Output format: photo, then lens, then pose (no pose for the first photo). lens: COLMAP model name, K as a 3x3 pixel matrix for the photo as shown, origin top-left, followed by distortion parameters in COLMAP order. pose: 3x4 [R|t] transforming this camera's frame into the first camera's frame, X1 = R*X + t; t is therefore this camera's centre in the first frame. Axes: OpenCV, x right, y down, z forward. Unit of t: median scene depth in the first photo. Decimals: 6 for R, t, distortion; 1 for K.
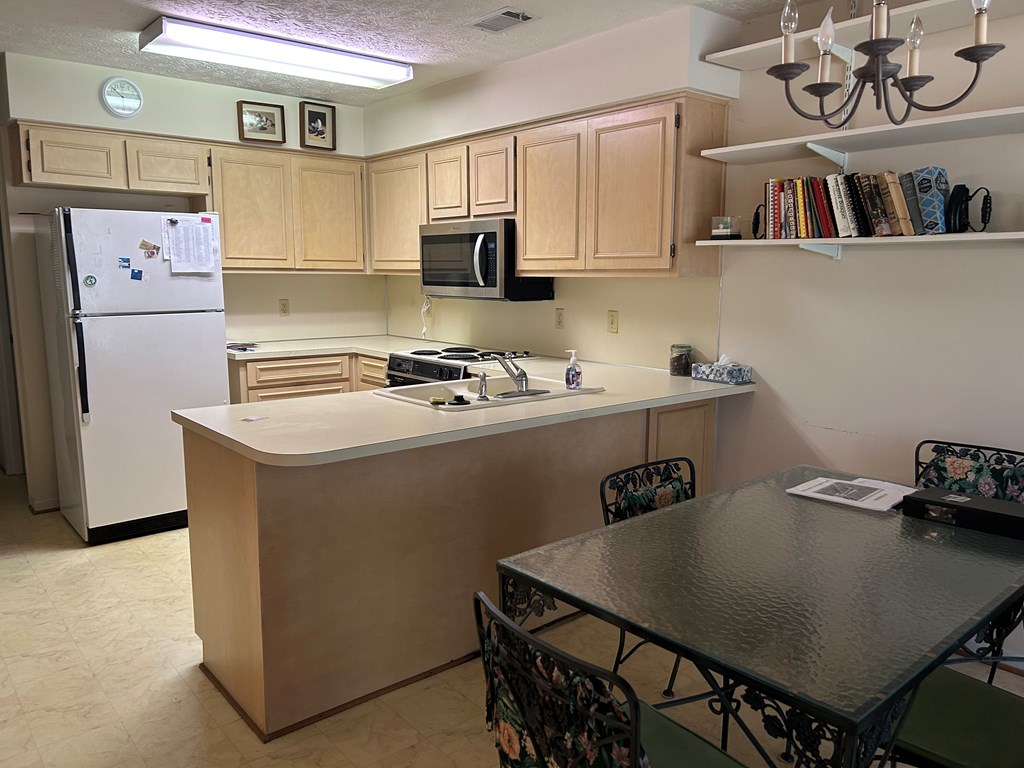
lens RADIAL K [[766.4, 0, 501.2], [0, 766.4, 388.5], [0, 0, 1]] dist [0.100027, -0.132972]
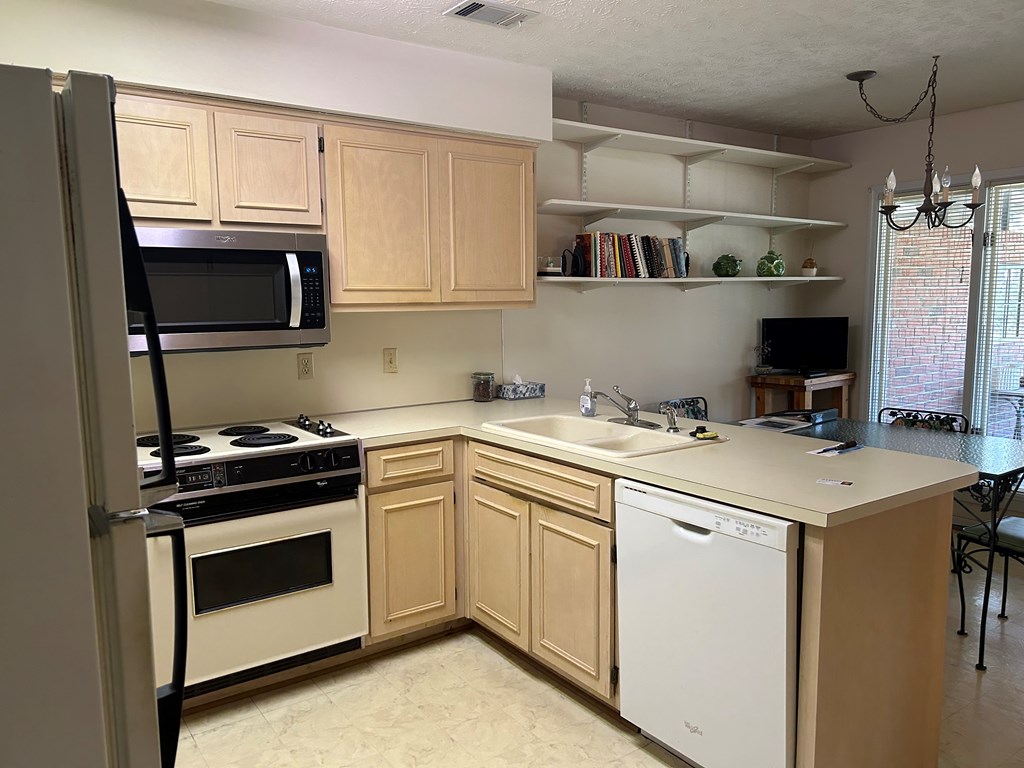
lens RADIAL K [[766.4, 0, 501.2], [0, 766.4, 388.5], [0, 0, 1]] dist [0.100027, -0.132972]
pose [[0.079109, -0.120399, 0.989569, -0.910111], [0.164857, 0.980591, 0.106127, -0.161159], [-0.983140, 0.154742, 0.097423, 0.991966]]
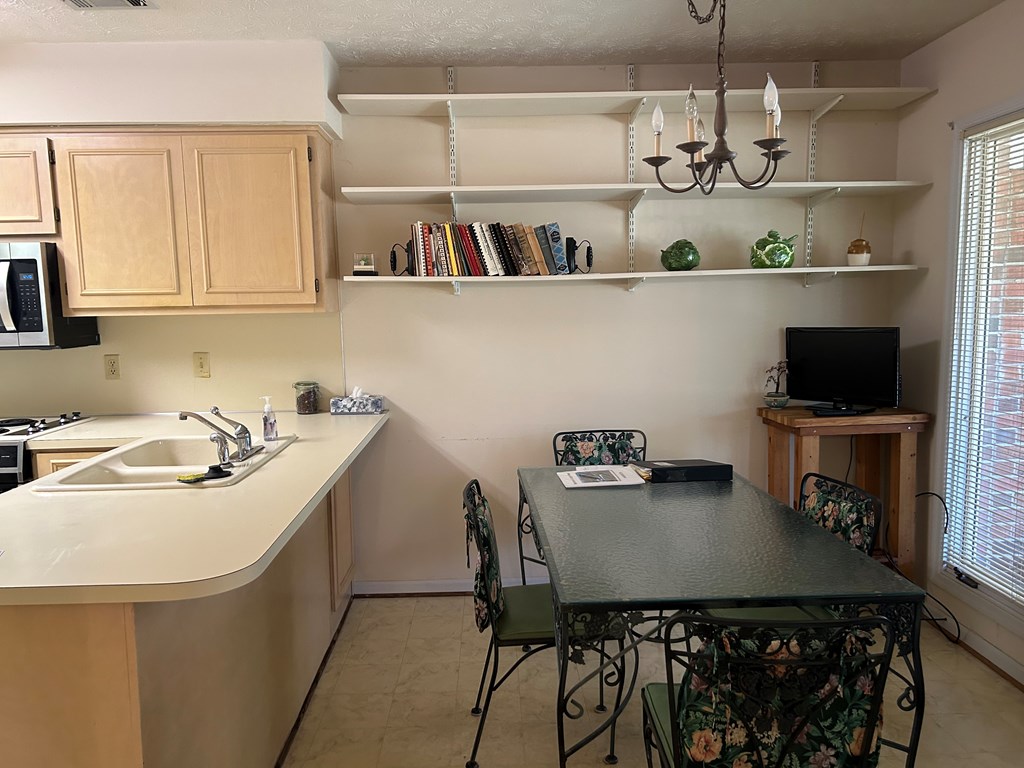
lens RADIAL K [[766.4, 0, 501.2], [0, 766.4, 388.5], [0, 0, 1]] dist [0.100027, -0.132972]
pose [[0.620388, -0.101641, 0.777681, -0.418042], [0.138977, 0.990122, 0.018539, -0.036825], [-0.771883, 0.096579, 0.628386, 0.228588]]
